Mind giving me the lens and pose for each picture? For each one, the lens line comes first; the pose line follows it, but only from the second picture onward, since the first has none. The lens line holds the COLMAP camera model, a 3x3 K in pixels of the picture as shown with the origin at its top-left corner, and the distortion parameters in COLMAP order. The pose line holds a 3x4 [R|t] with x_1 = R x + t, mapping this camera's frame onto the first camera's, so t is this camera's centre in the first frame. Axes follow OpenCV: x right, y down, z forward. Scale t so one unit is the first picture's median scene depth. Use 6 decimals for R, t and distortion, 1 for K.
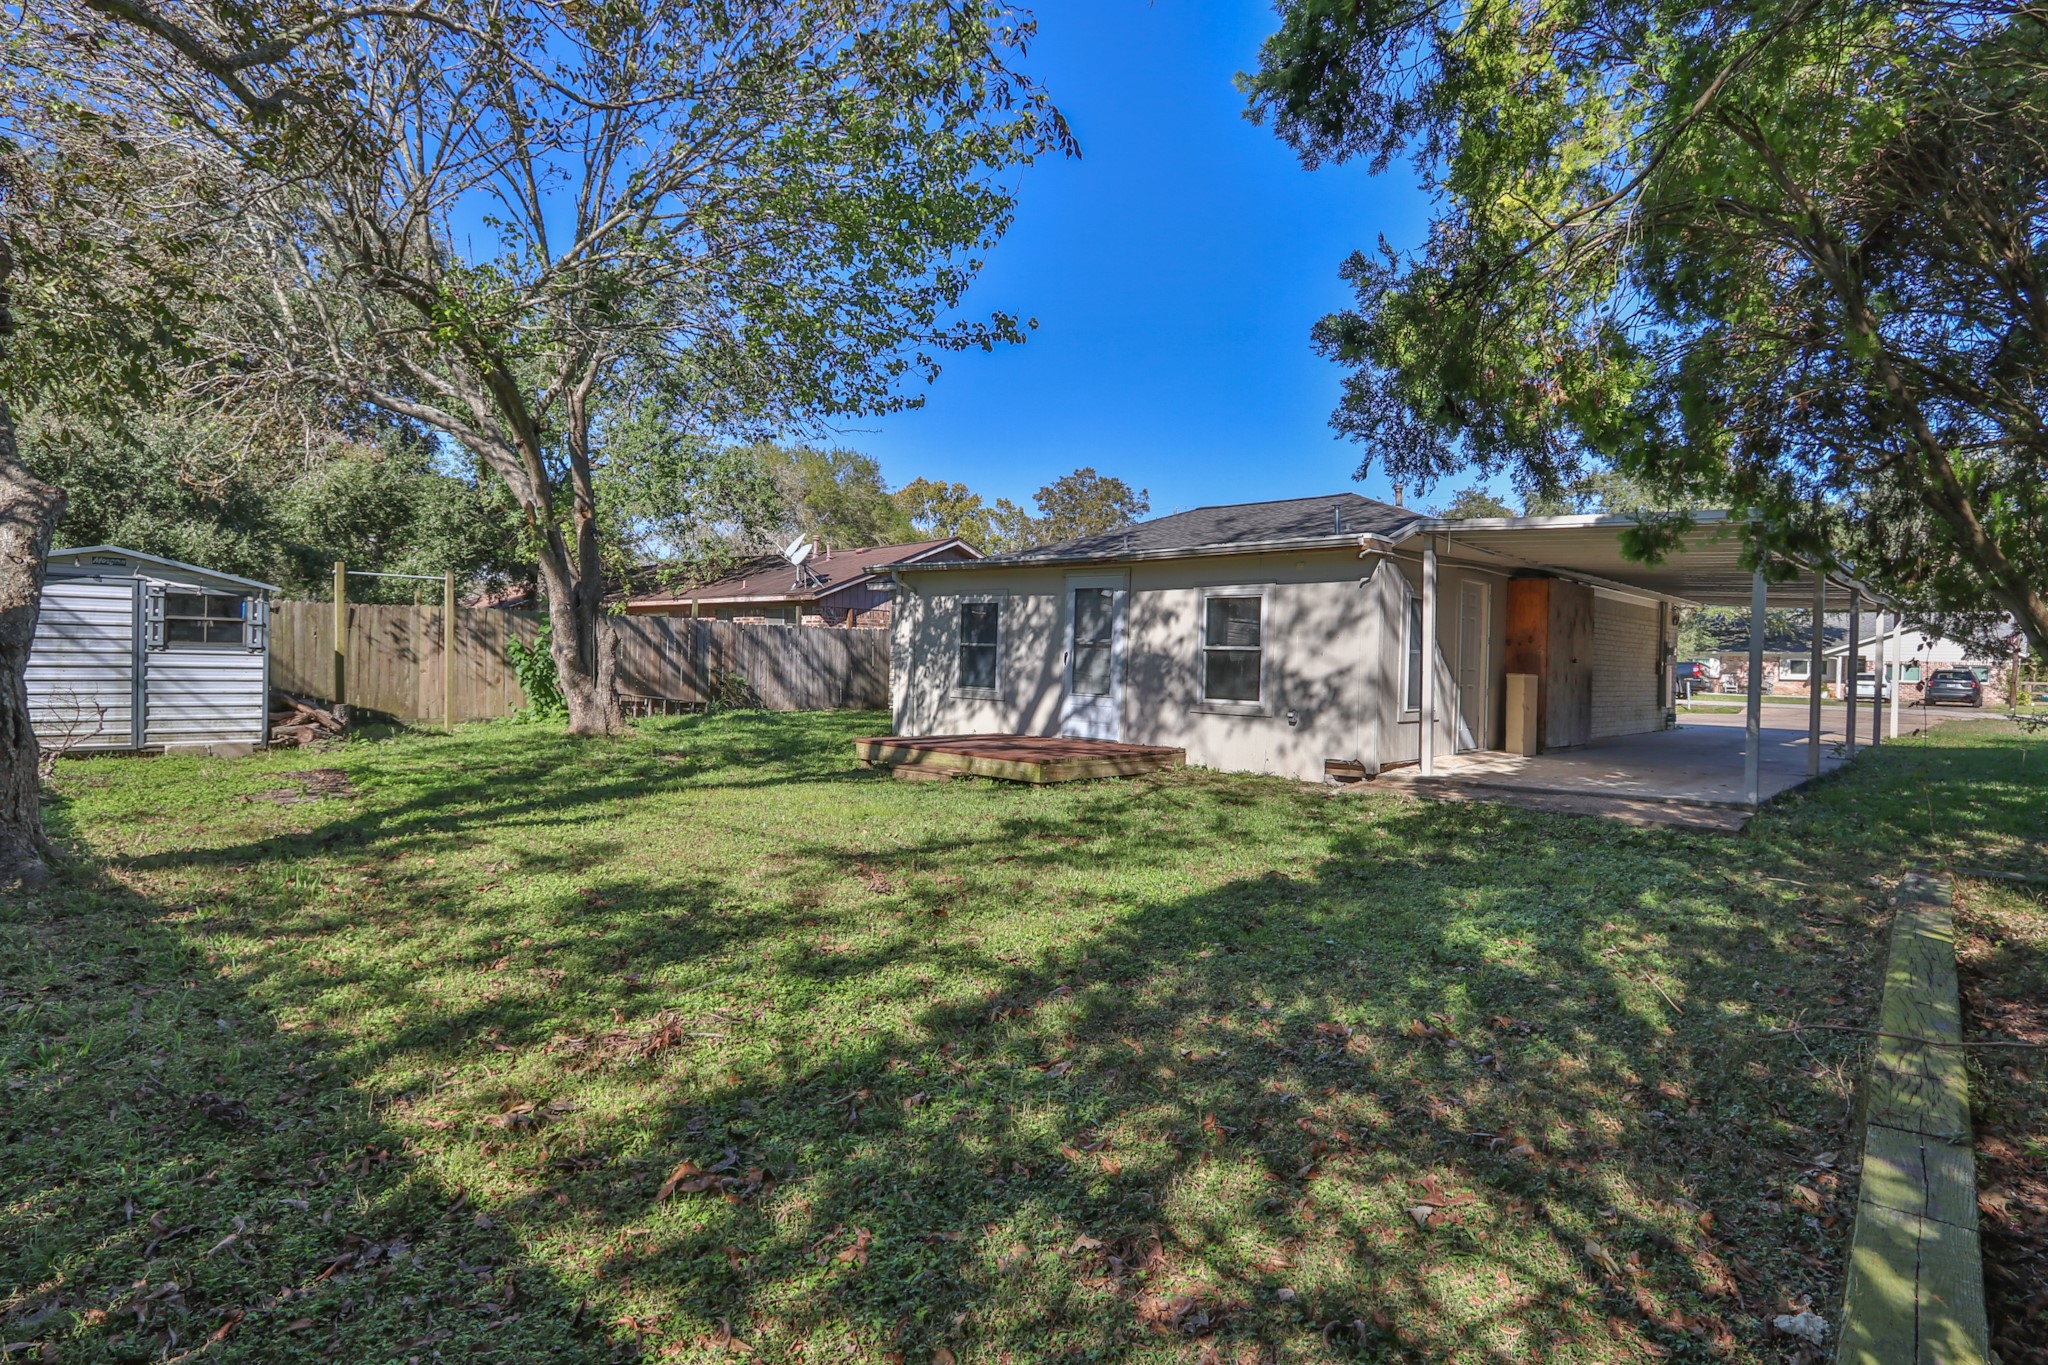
lens RADIAL K [[1066.5, 0, 1016.3], [0, 1066.5, 661.4], [0, 0, 1]] dist [-0.014681, 0.001614]
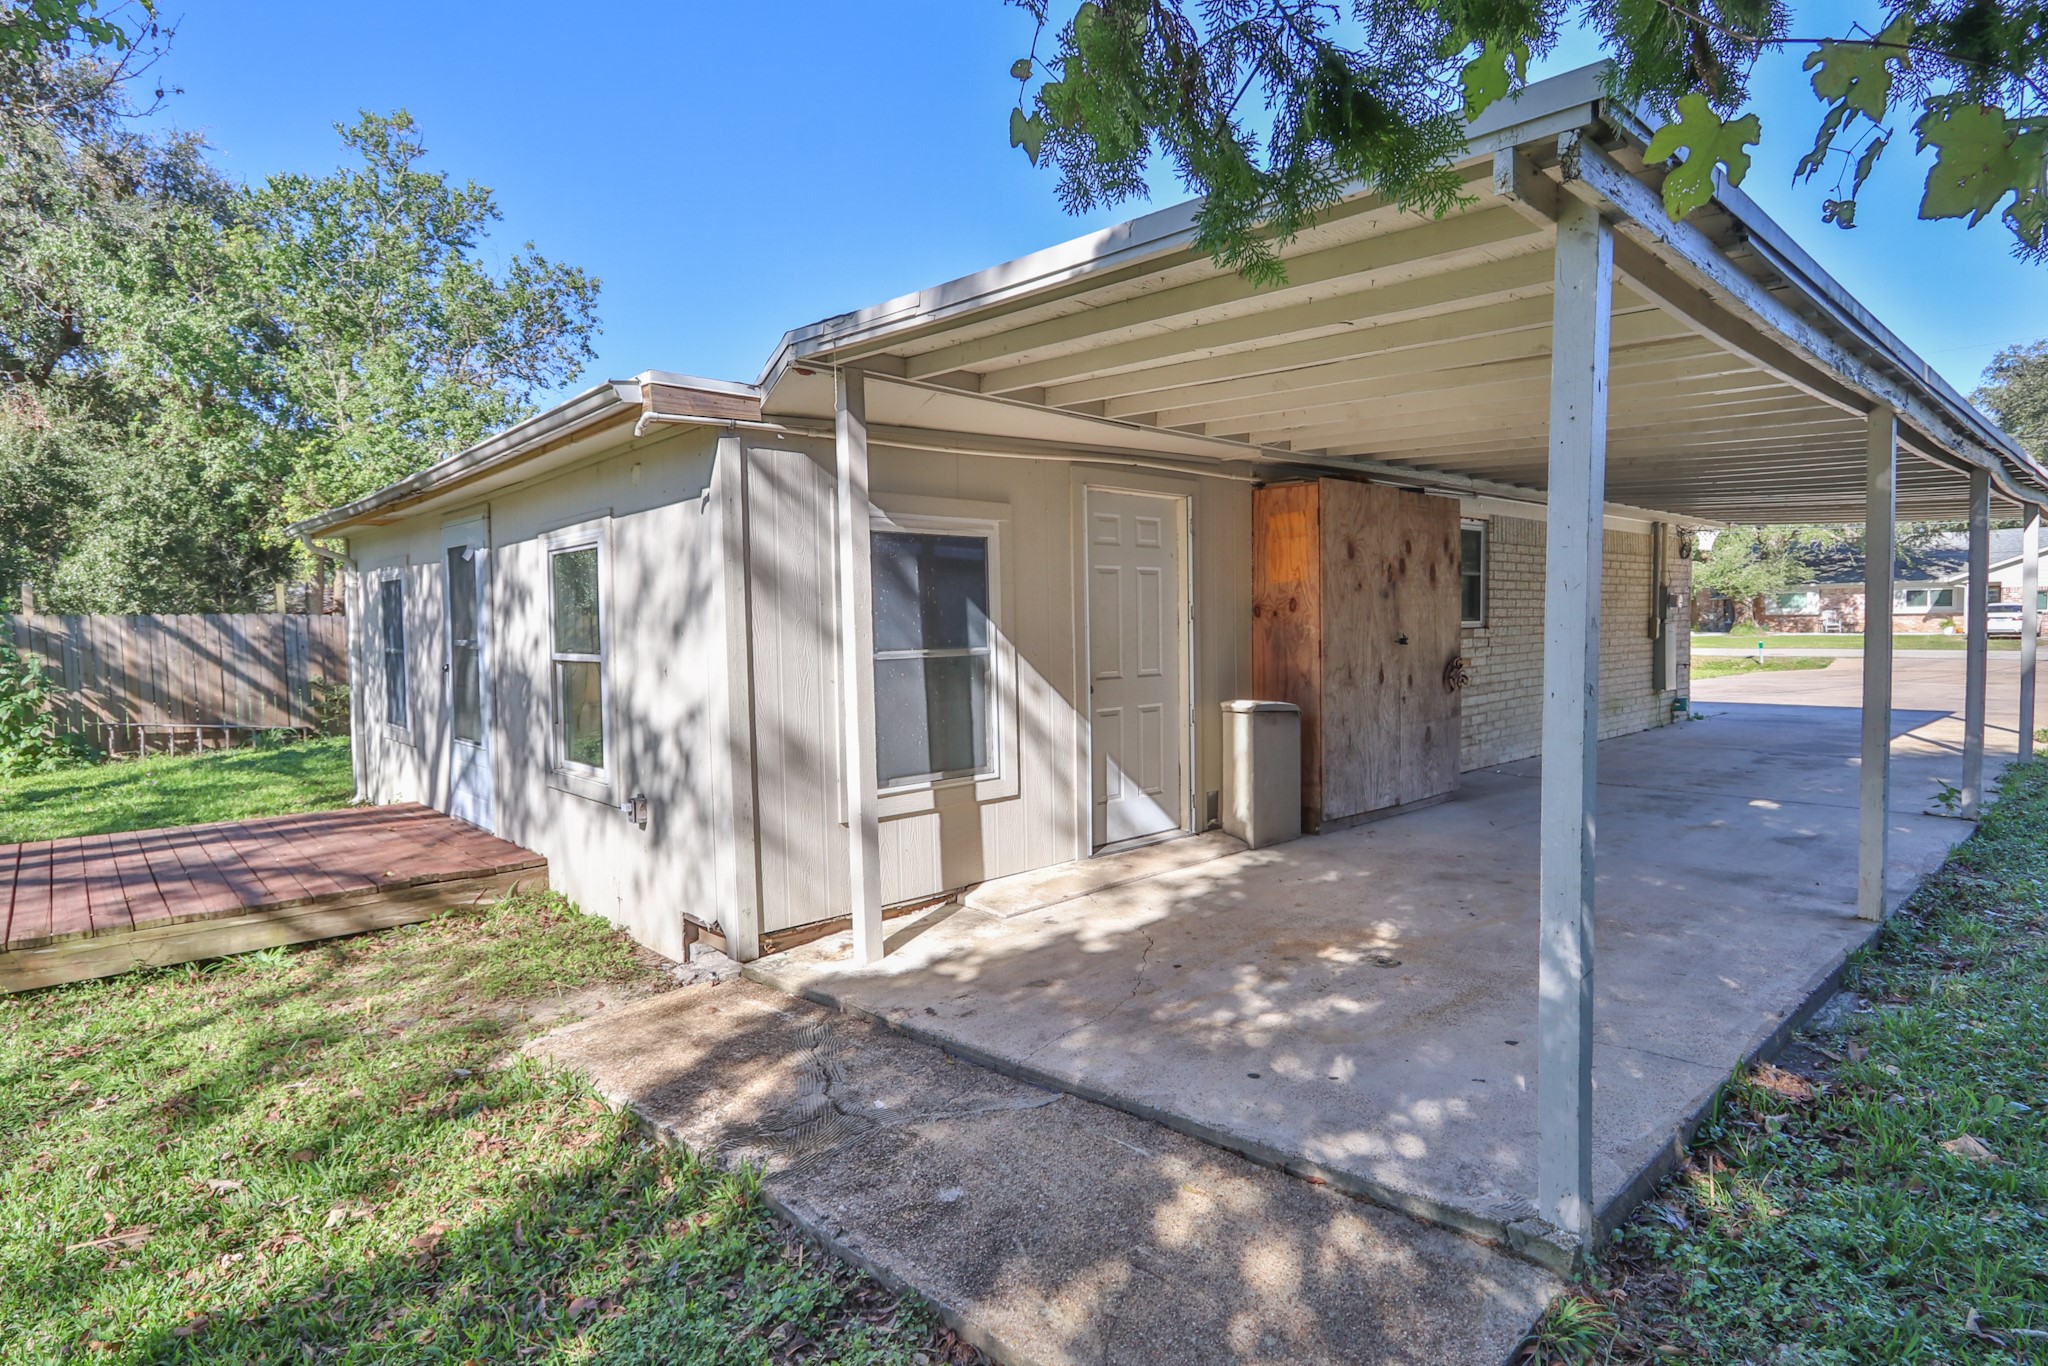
lens RADIAL K [[1066.5, 0, 1034.7], [0, 1066.5, 682.4], [0, 0, 1]] dist [-0.014681, 0.001614]
pose [[0.997058, -0.039964, -0.065412, 0.398866], [0.043542, 0.997579, 0.054223, -0.017533], [0.063086, -0.056912, 0.996384, 0.496616]]
